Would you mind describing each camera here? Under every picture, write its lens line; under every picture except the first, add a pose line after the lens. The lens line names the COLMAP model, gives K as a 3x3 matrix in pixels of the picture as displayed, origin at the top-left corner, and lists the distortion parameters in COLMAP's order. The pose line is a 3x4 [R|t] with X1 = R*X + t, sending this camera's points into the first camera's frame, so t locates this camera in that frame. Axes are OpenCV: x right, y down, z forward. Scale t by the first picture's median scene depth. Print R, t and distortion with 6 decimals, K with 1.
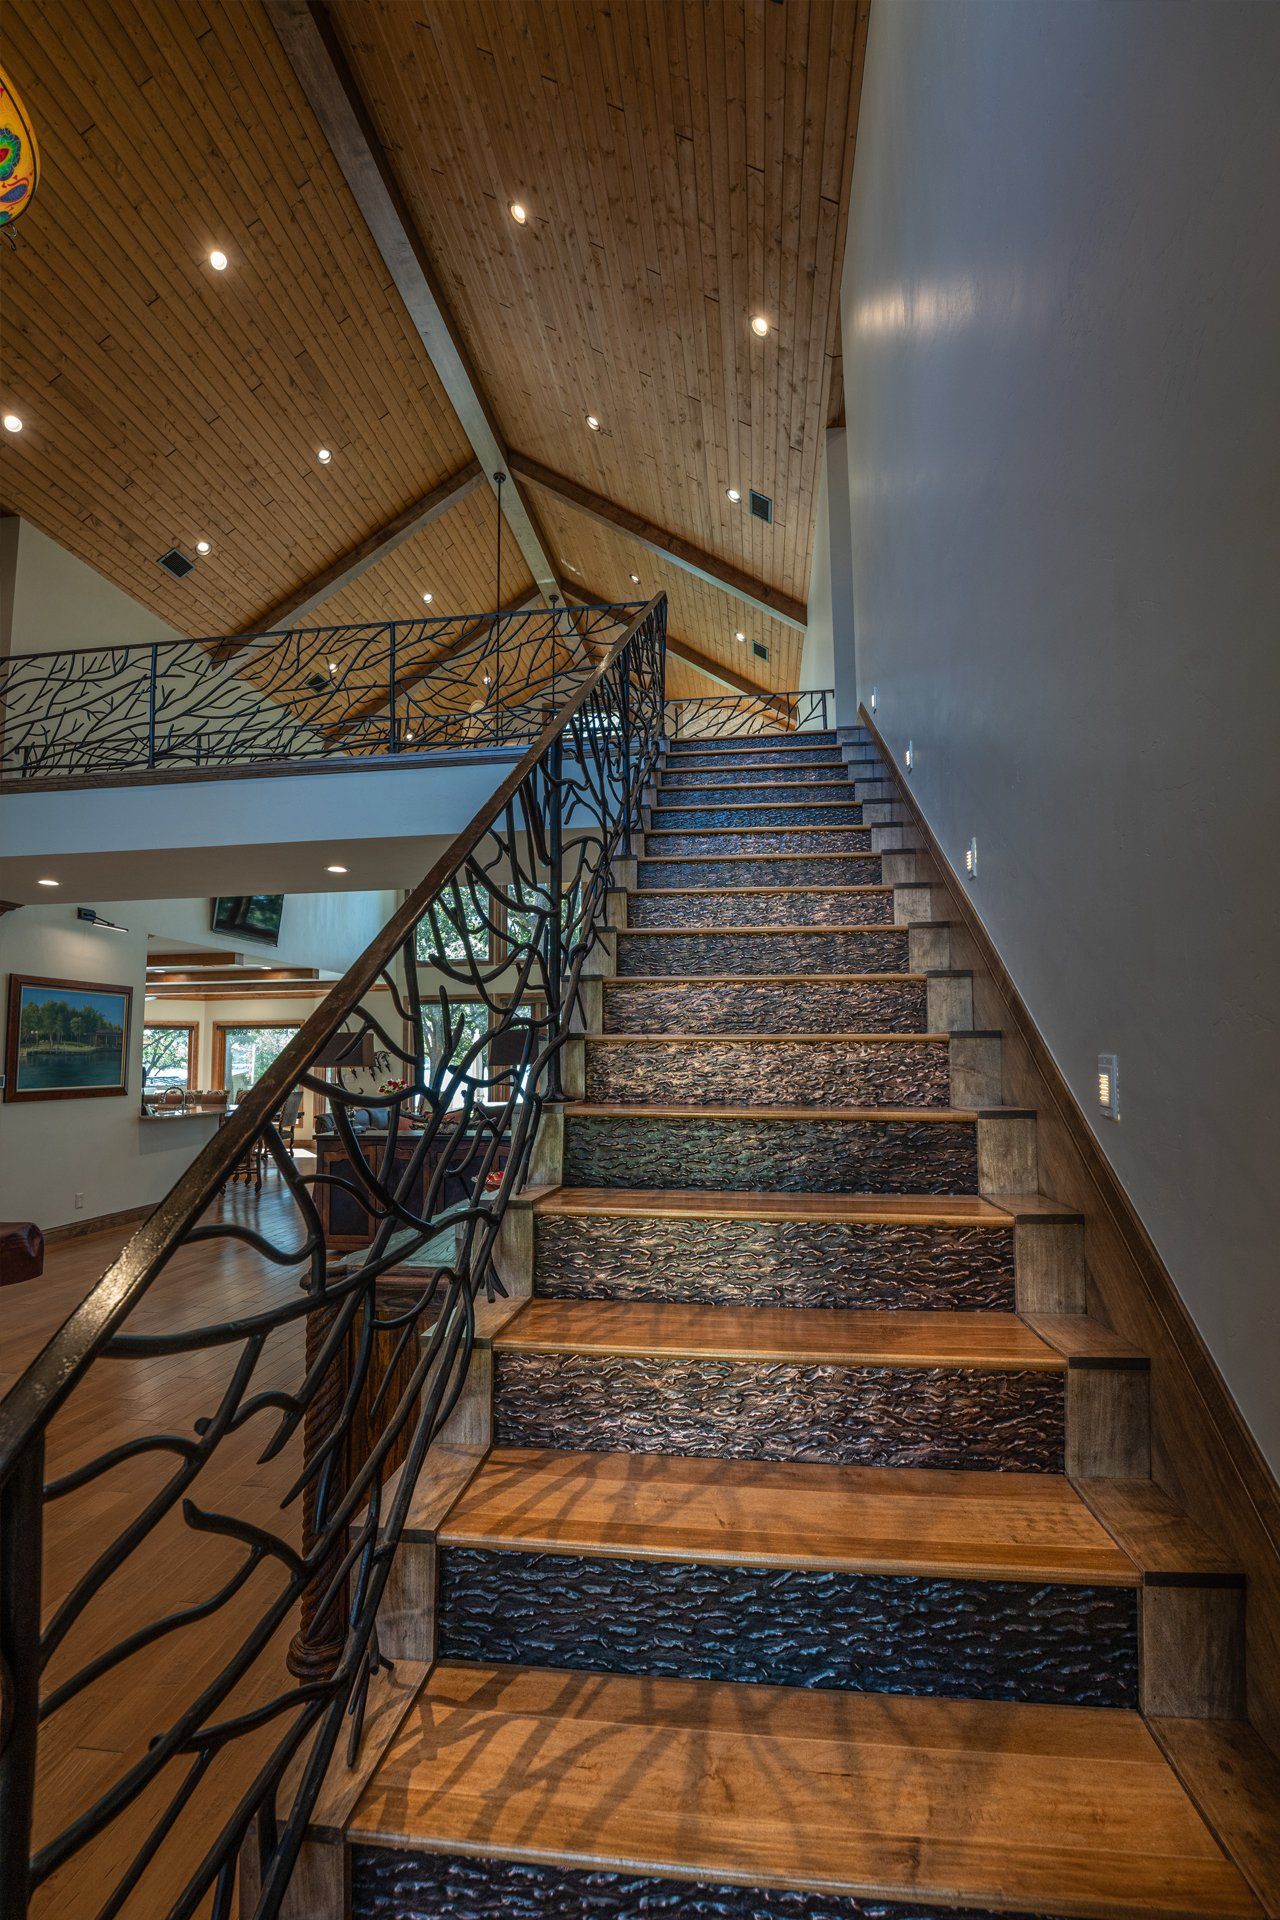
lens RADIAL K [[828.8, 0, 632.9], [0, 828.8, 952.6], [0, 0, 1]] dist [-0.023137, 0.000557]
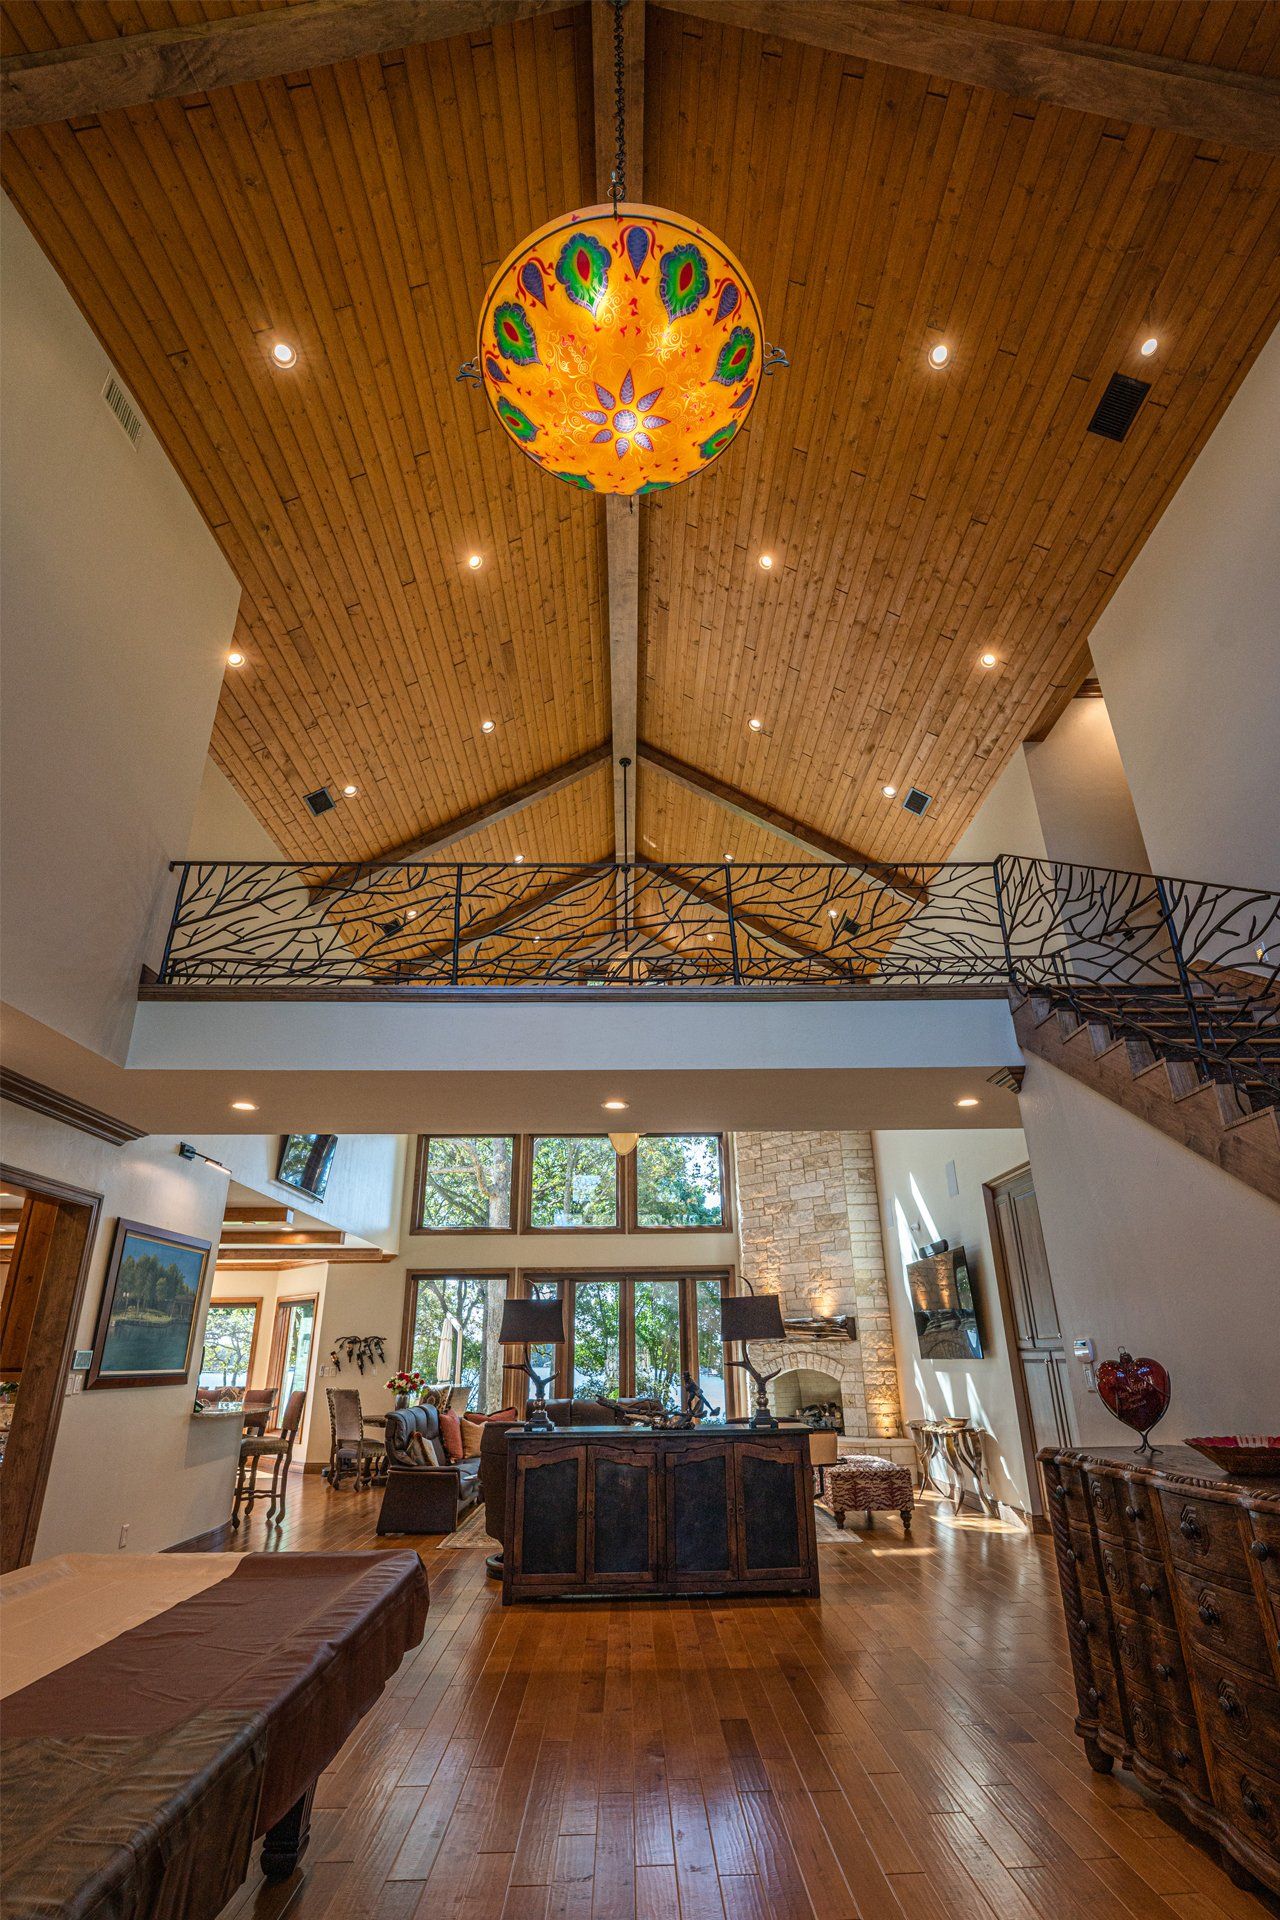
lens RADIAL K [[828.8, 0, 640.8], [0, 828.8, 950.9], [0, 0, 1]] dist [-0.023137, 0.000557]
pose [[0.985725, 0.068809, 0.153659, -0.389337], [-0.014918, 0.944778, -0.327371, 0.034159], [-0.167699, 0.320406, 0.932318, 0.051803]]
